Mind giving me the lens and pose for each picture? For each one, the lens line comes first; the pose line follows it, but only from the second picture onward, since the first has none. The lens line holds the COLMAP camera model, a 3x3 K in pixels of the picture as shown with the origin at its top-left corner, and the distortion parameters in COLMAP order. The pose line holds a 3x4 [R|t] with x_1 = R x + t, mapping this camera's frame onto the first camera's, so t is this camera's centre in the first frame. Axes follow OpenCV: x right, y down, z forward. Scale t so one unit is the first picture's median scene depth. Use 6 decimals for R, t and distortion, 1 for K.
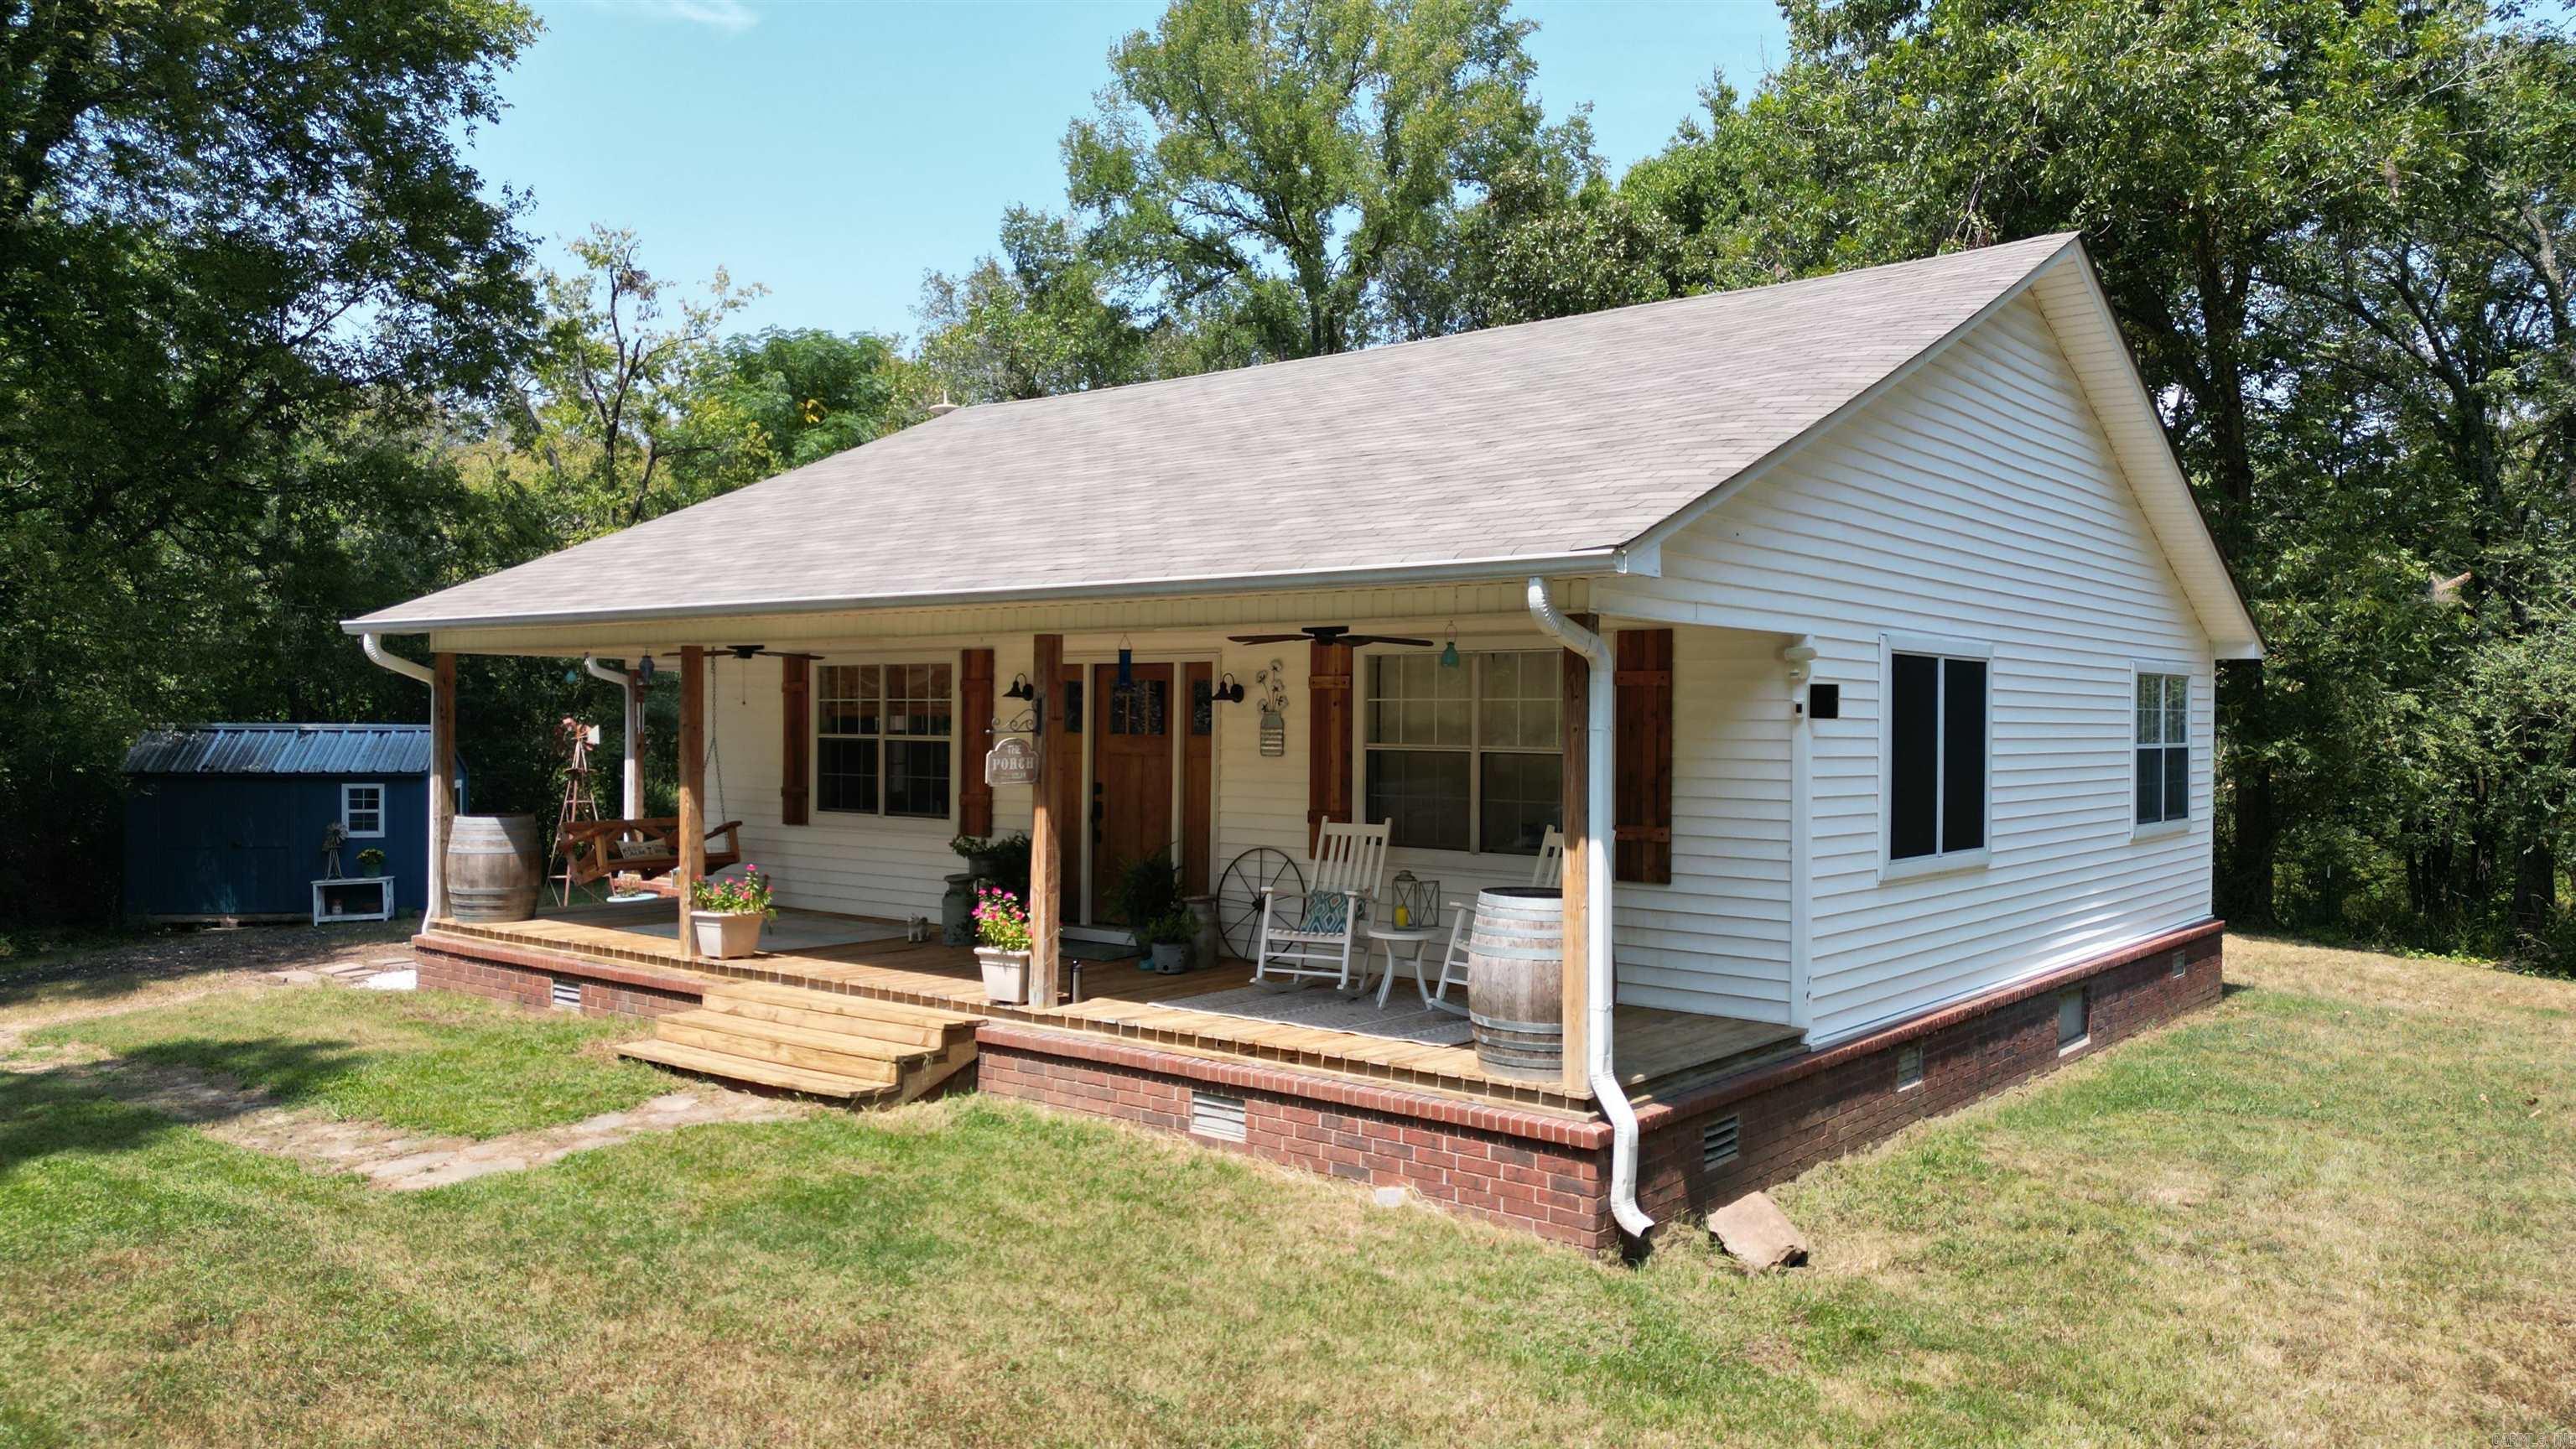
lens RADIAL K [[1844.2, 0, 1359.6], [0, 1844.2, 726.3], [0, 0, 1]] dist [-0.064294, 0.001197]
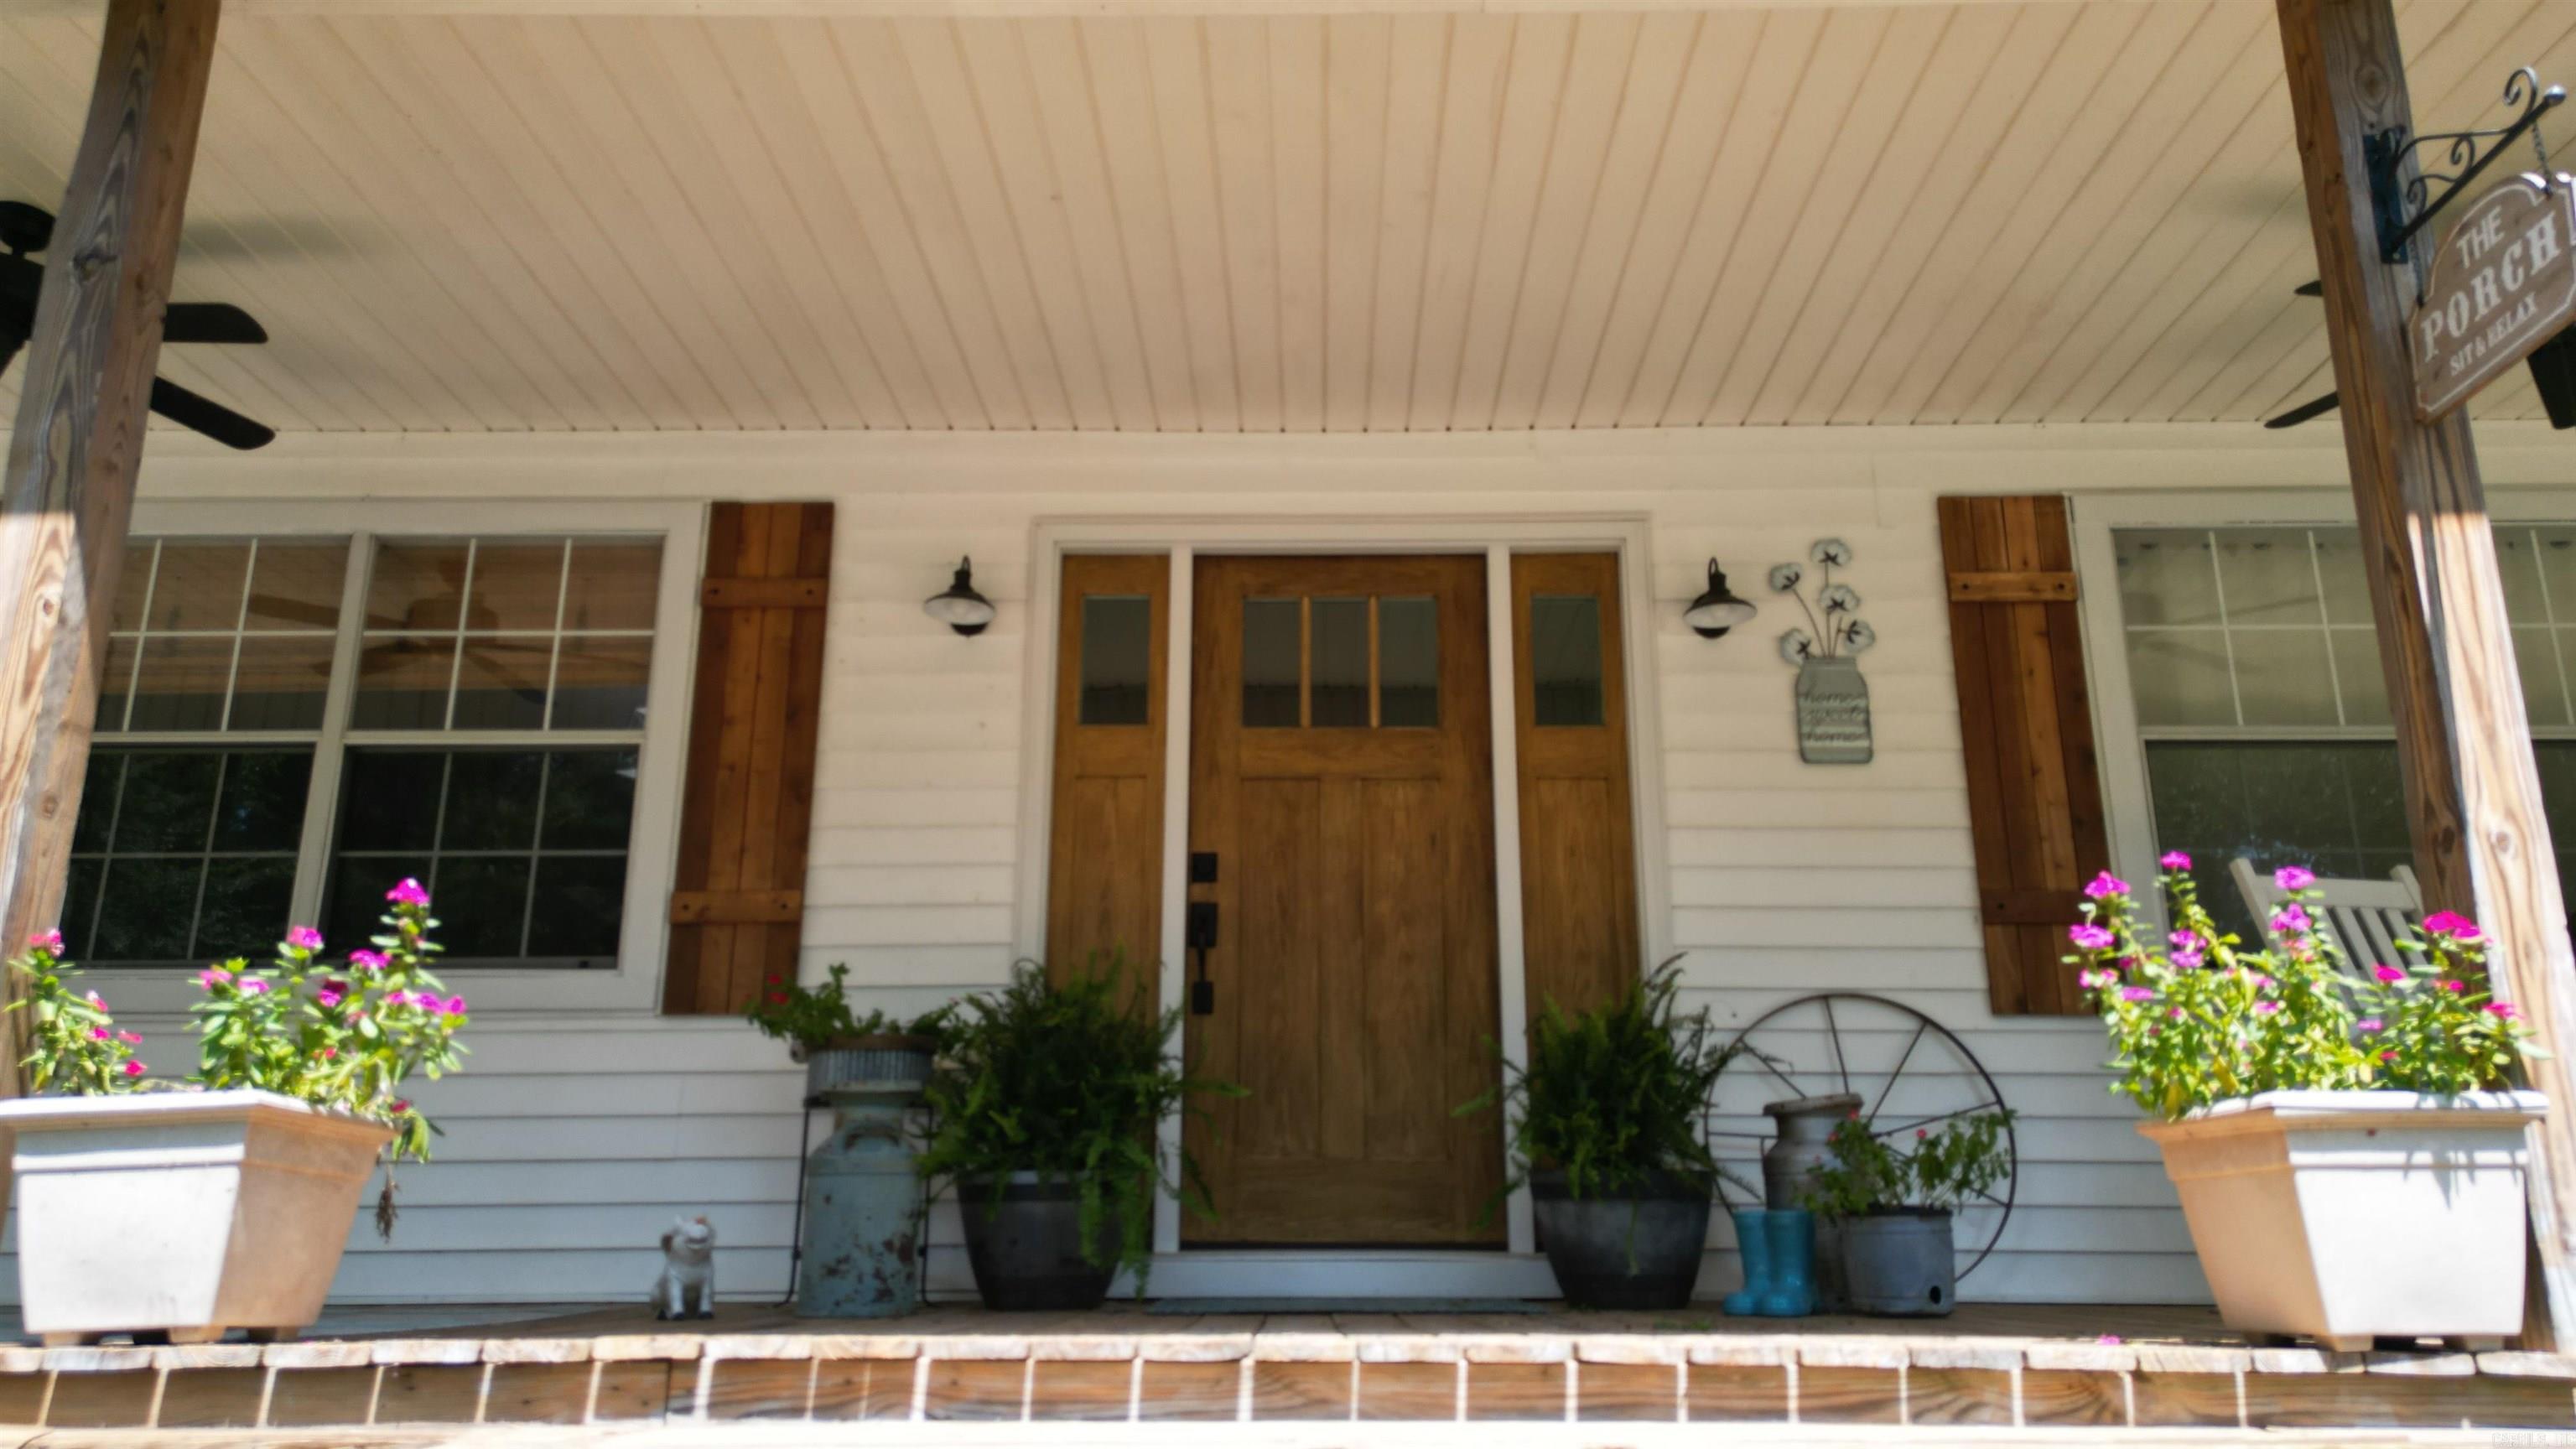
lens RADIAL K [[1849.4, 0, 1288.0], [0, 1849.4, 724.5], [0, 0, 1]] dist [-0.002522, -0.006181]
pose [[0.810840, 0.158402, 0.563424, -0.352902], [0.005561, 0.960550, -0.278053, 0.112895], [-0.585241, 0.228590, 0.777972, 0.719421]]
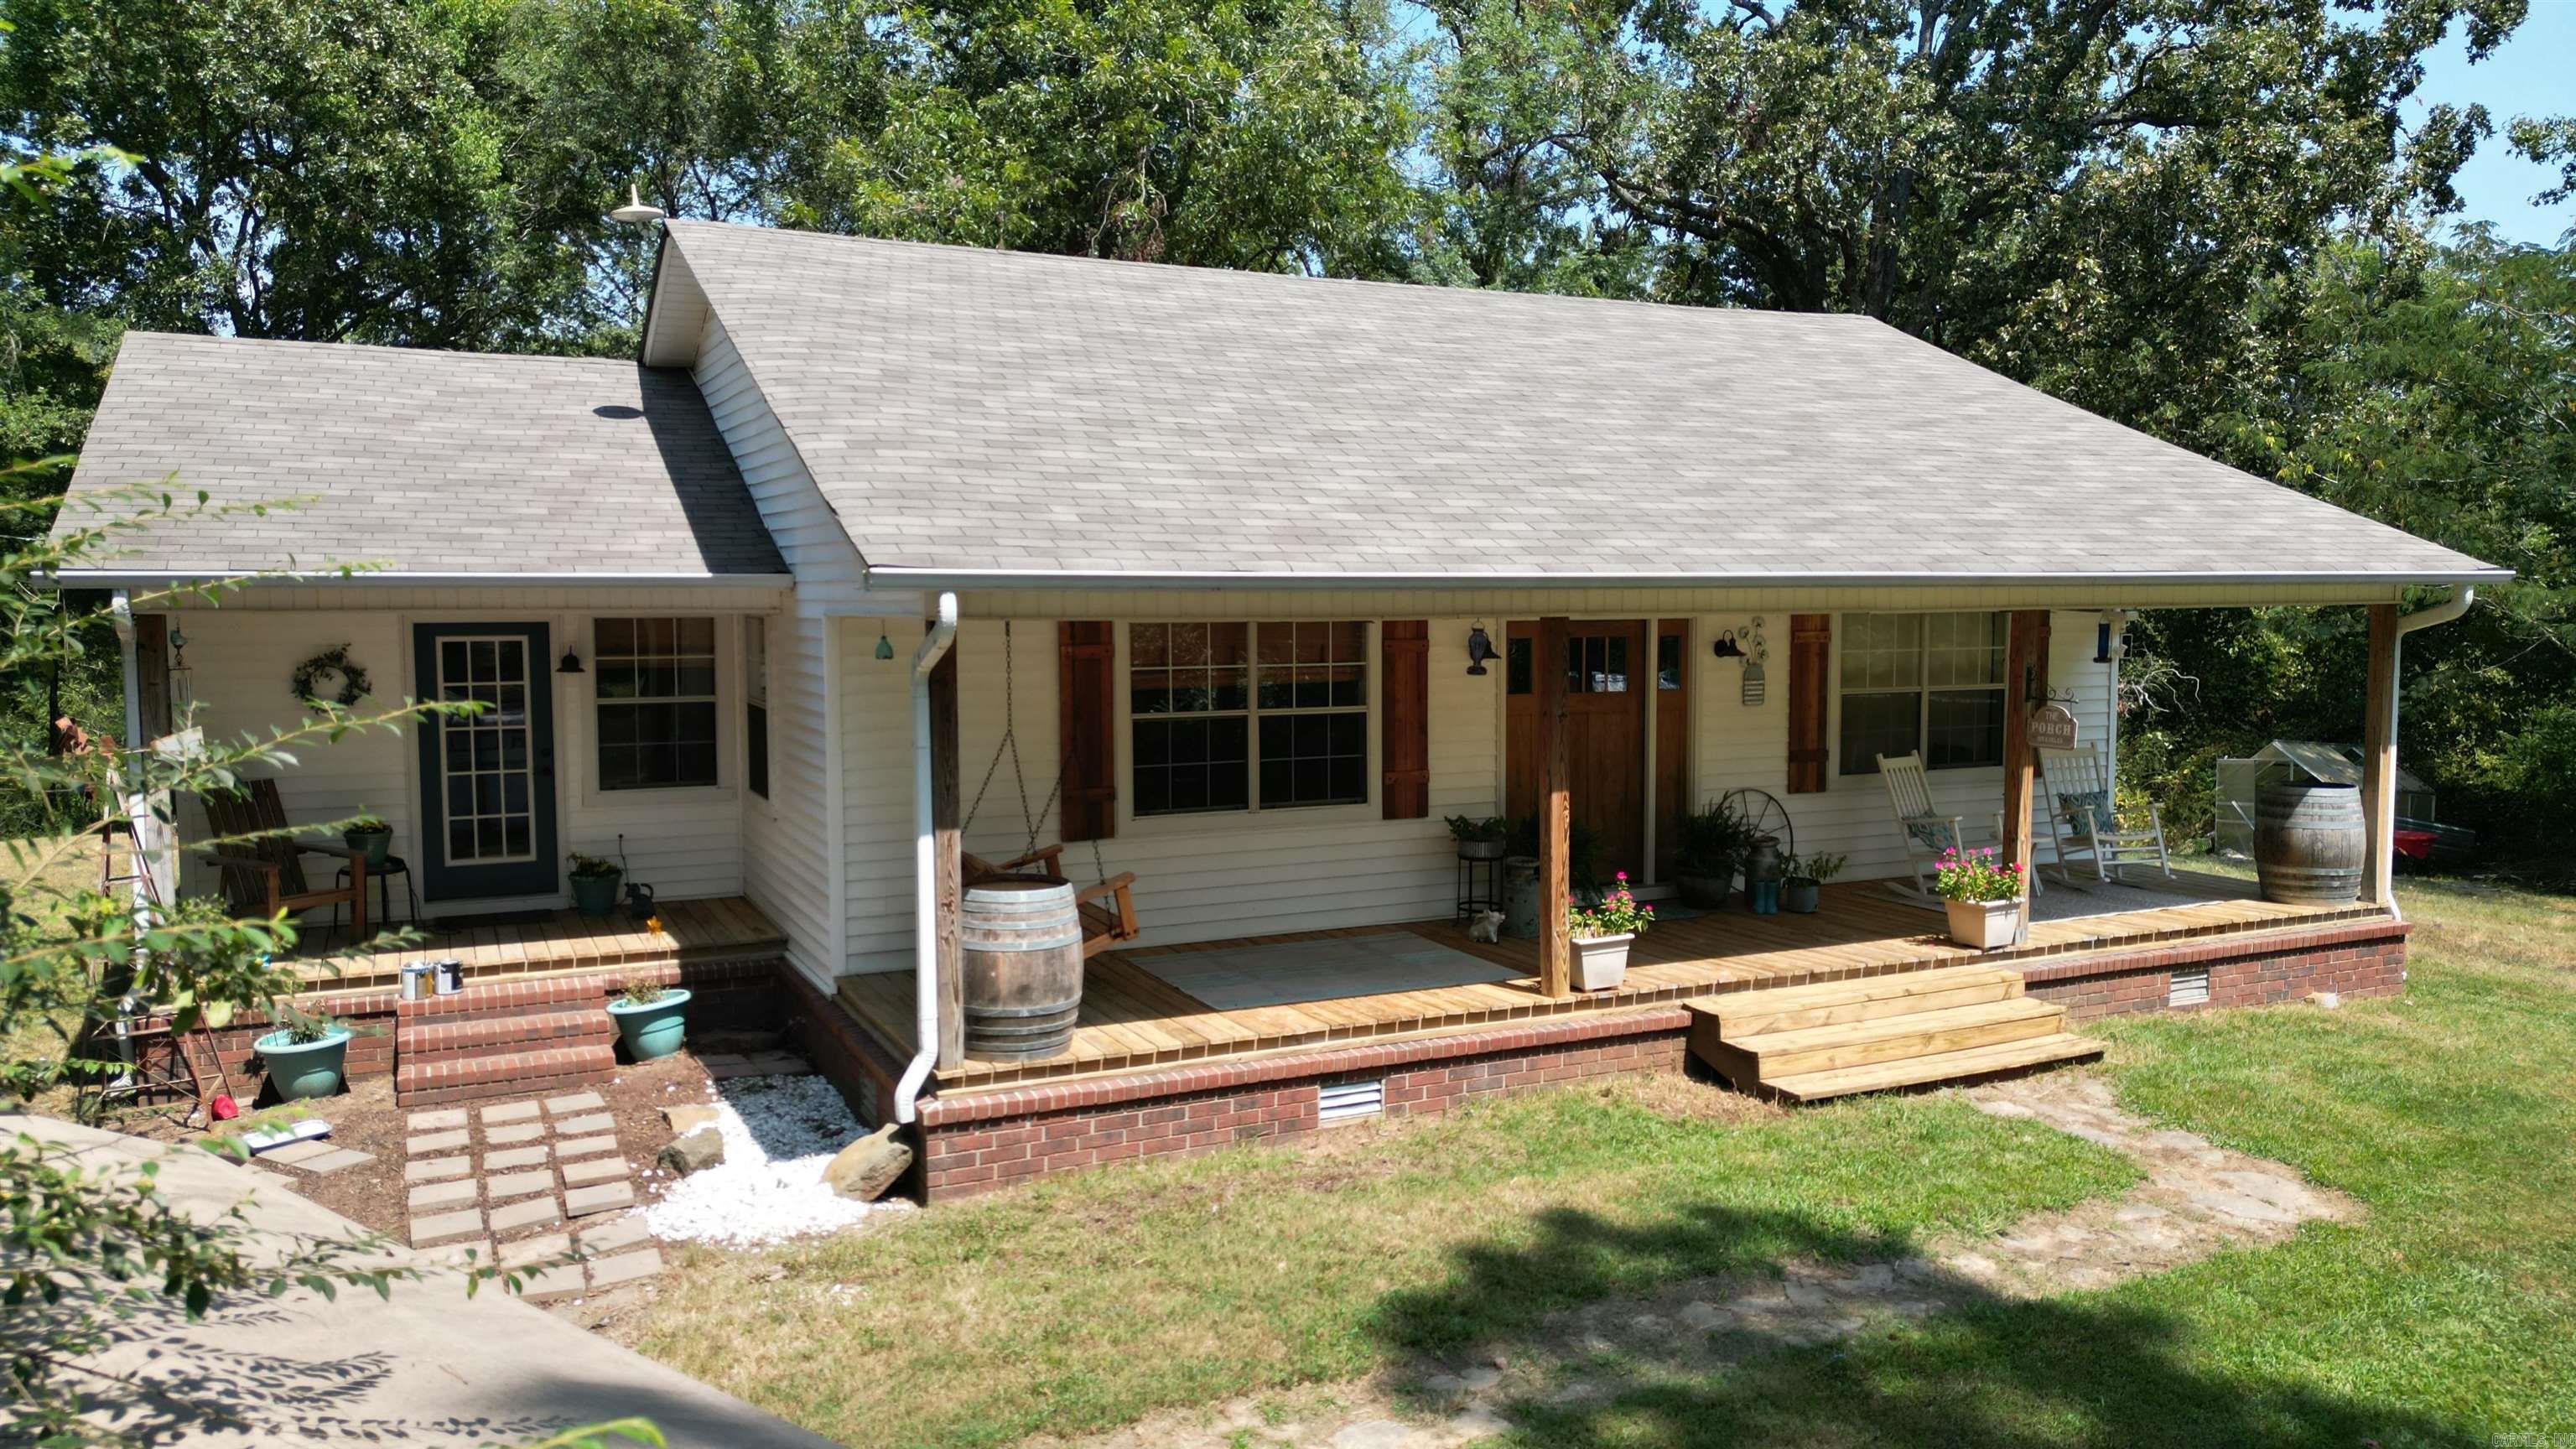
lens RADIAL K [[1849.4, 0, 1288.0], [0, 1849.4, 724.5], [0, 0, 1]] dist [-0.002522, -0.006181]
pose [[0.465261, -0.074404, 0.882041, -1.093293], [0.009788, 0.996833, 0.078924, -0.059362], [-0.885120, -0.028087, 0.464515, 0.697061]]
